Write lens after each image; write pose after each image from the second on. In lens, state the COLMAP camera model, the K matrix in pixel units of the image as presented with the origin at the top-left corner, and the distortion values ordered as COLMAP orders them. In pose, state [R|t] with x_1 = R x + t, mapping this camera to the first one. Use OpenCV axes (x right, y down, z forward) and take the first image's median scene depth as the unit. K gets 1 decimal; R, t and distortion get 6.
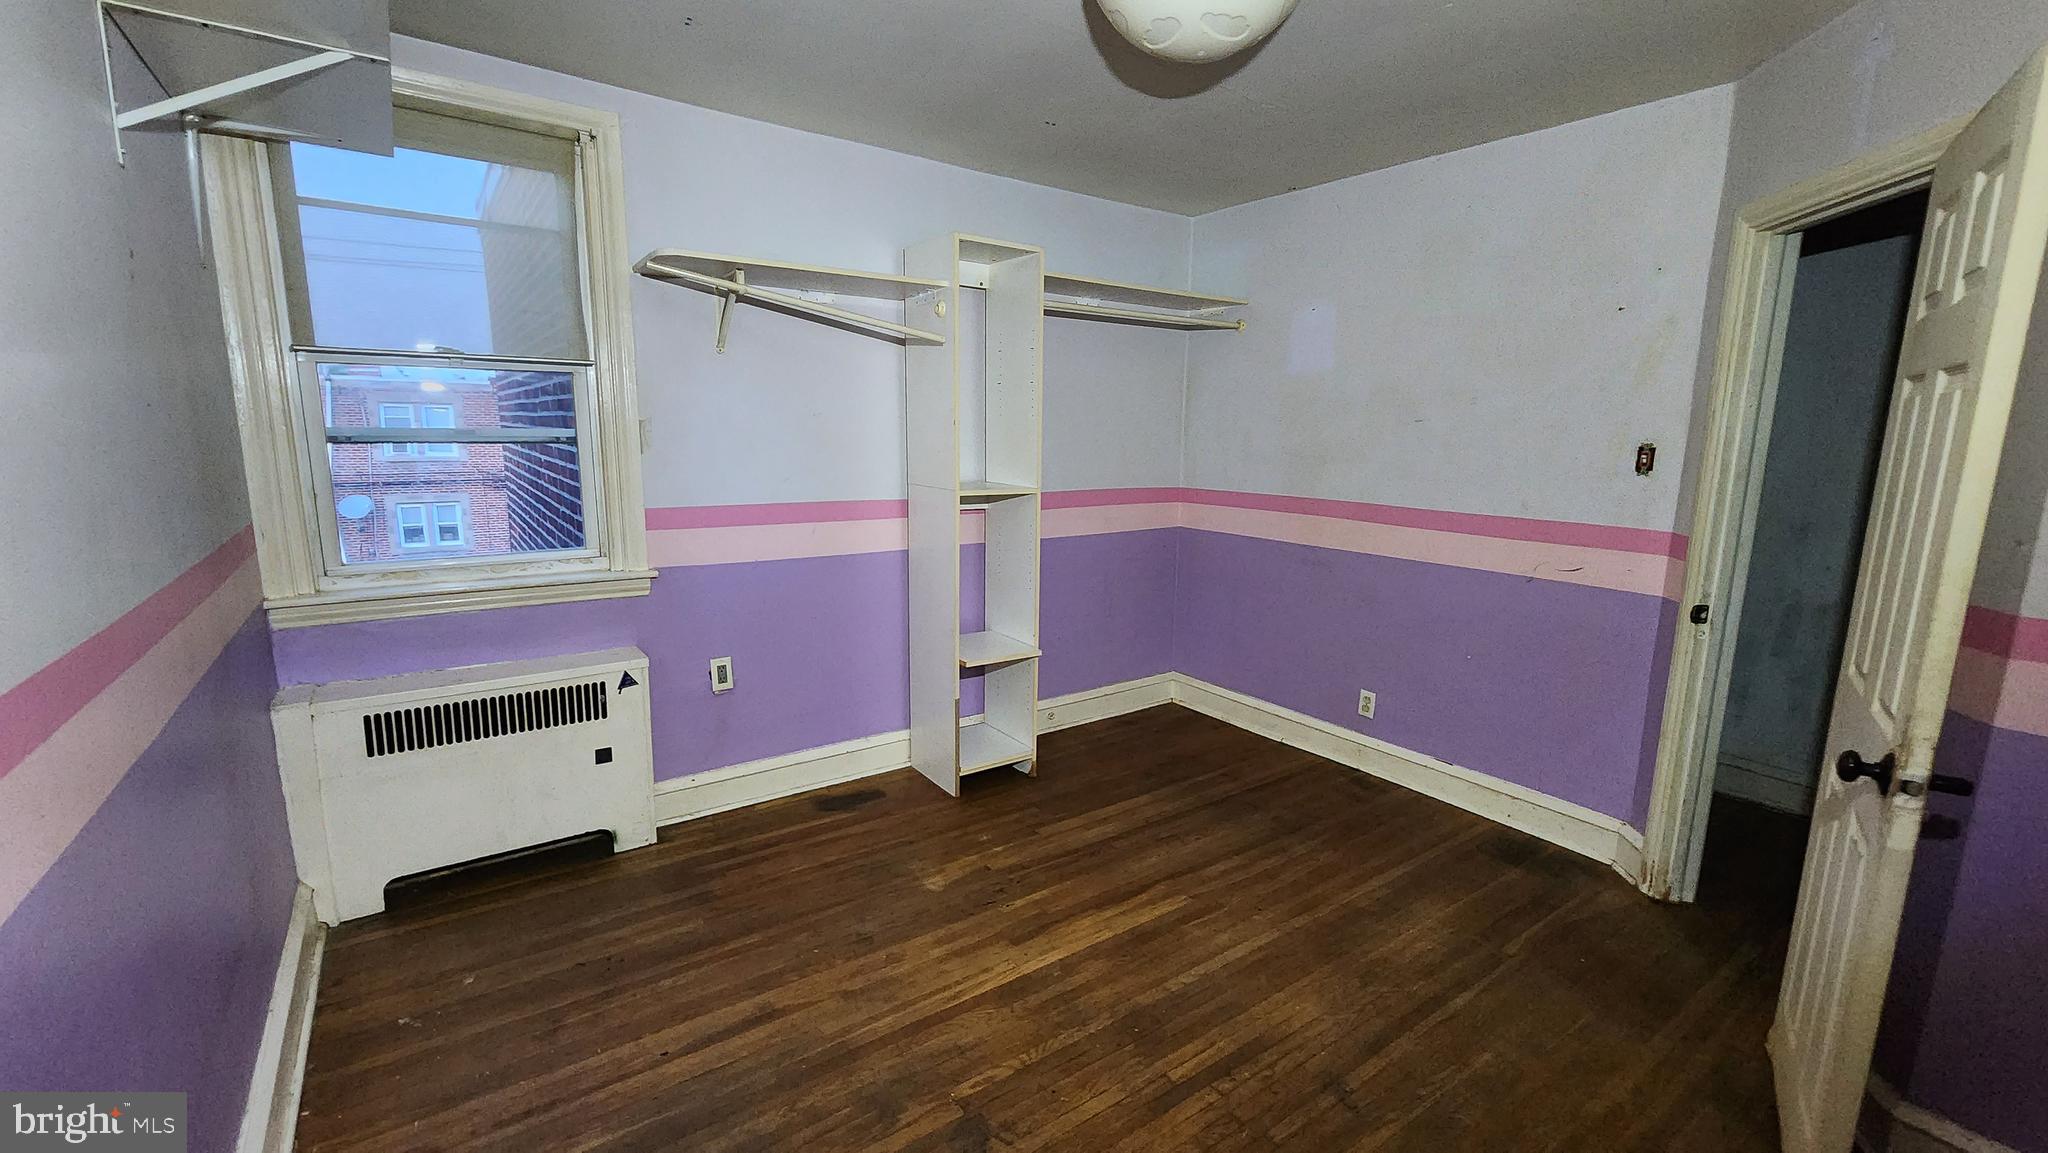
lens RADIAL K [[848.3, 0, 1024.0], [0, 848.3, 573.7], [0, 0, 1]] dist [0.000979, -0.001669]
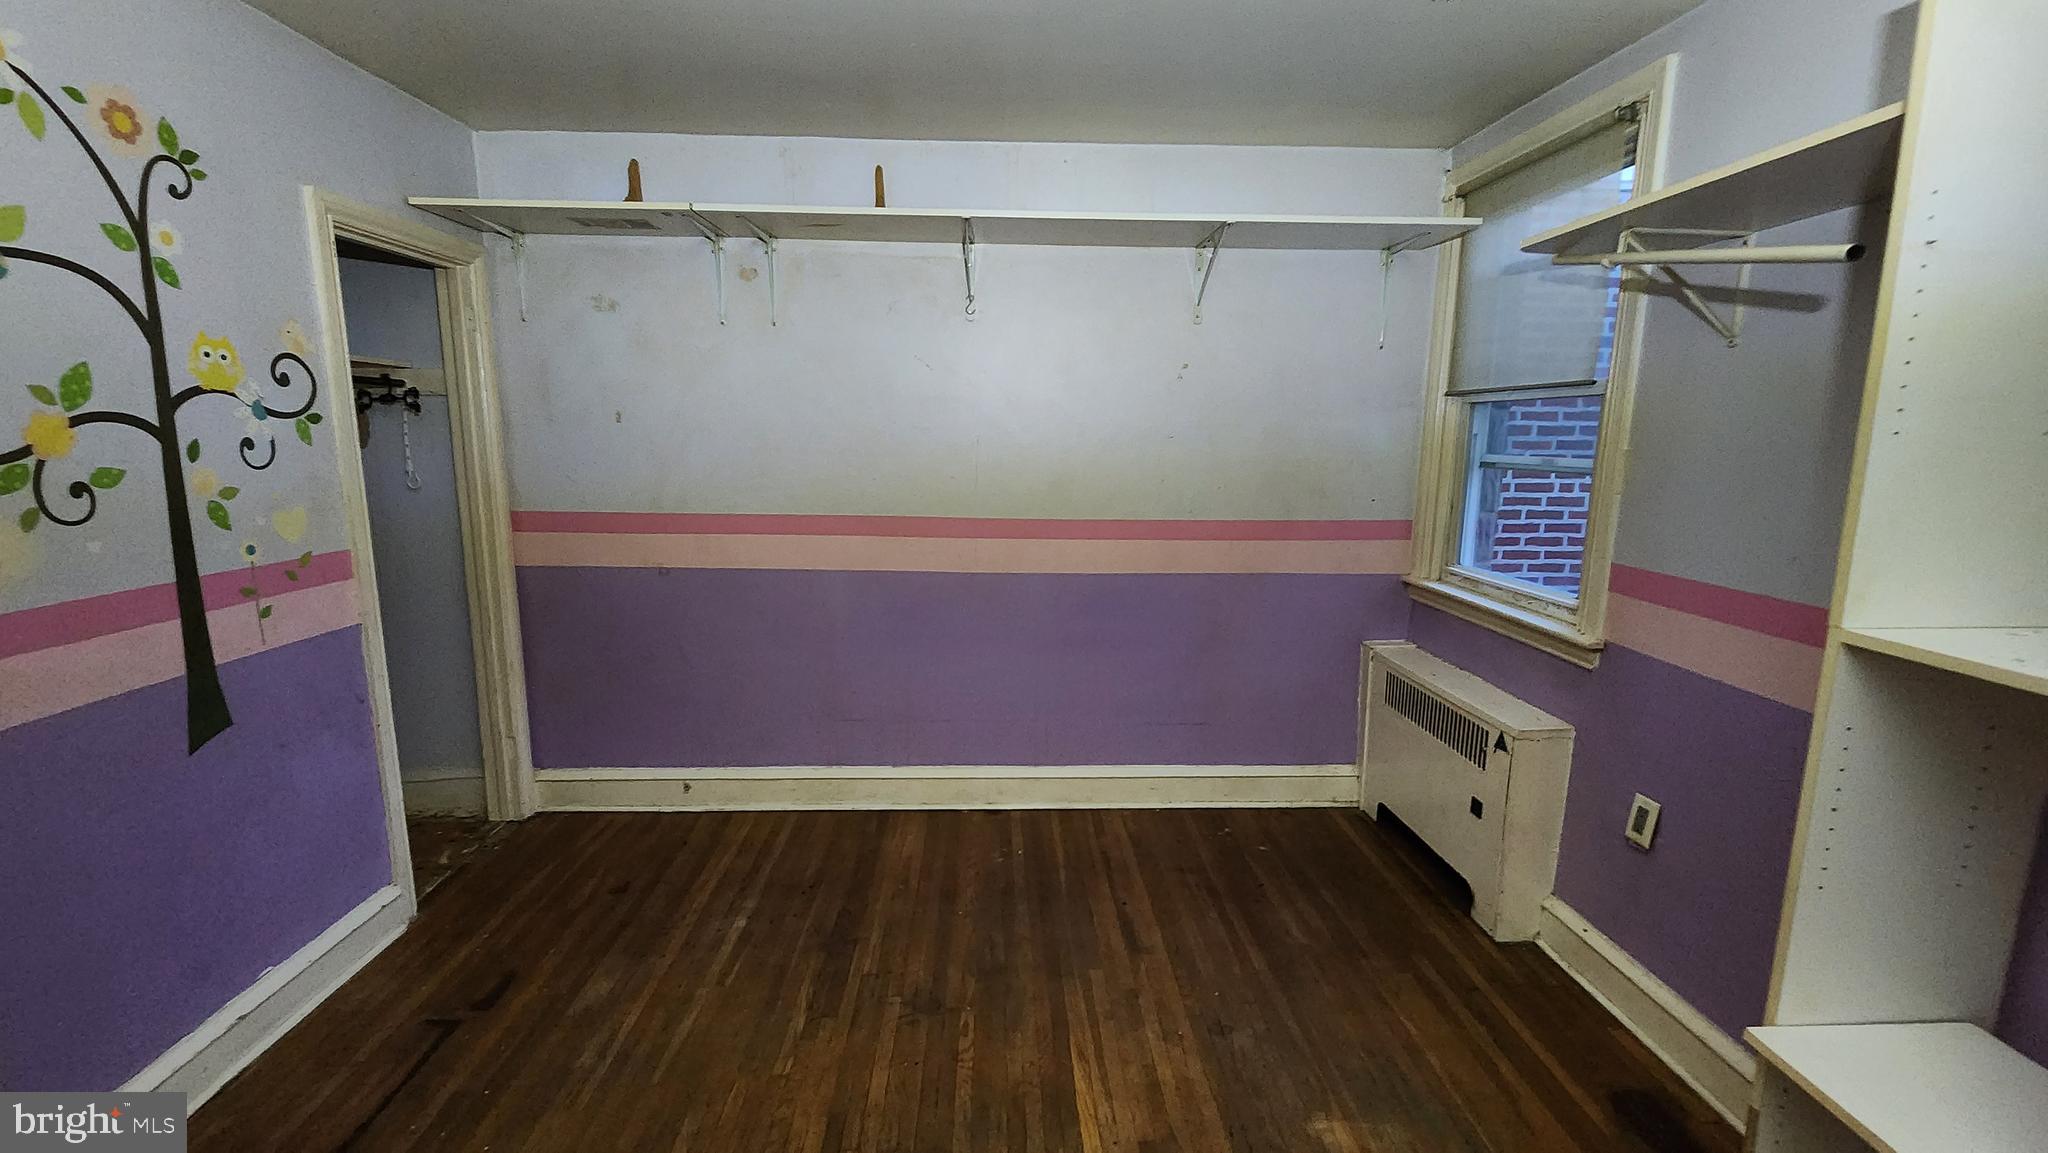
lens RADIAL K [[848.3, 0, 1024.5], [0, 848.3, 574.6], [0, 0, 1]] dist [0.000979, -0.001669]
pose [[-0.547805, 0.122347, -0.827612, 0.608243], [-0.159580, 0.955805, 0.246925, -0.213017], [0.821245, 0.267337, -0.504070, 1.165706]]
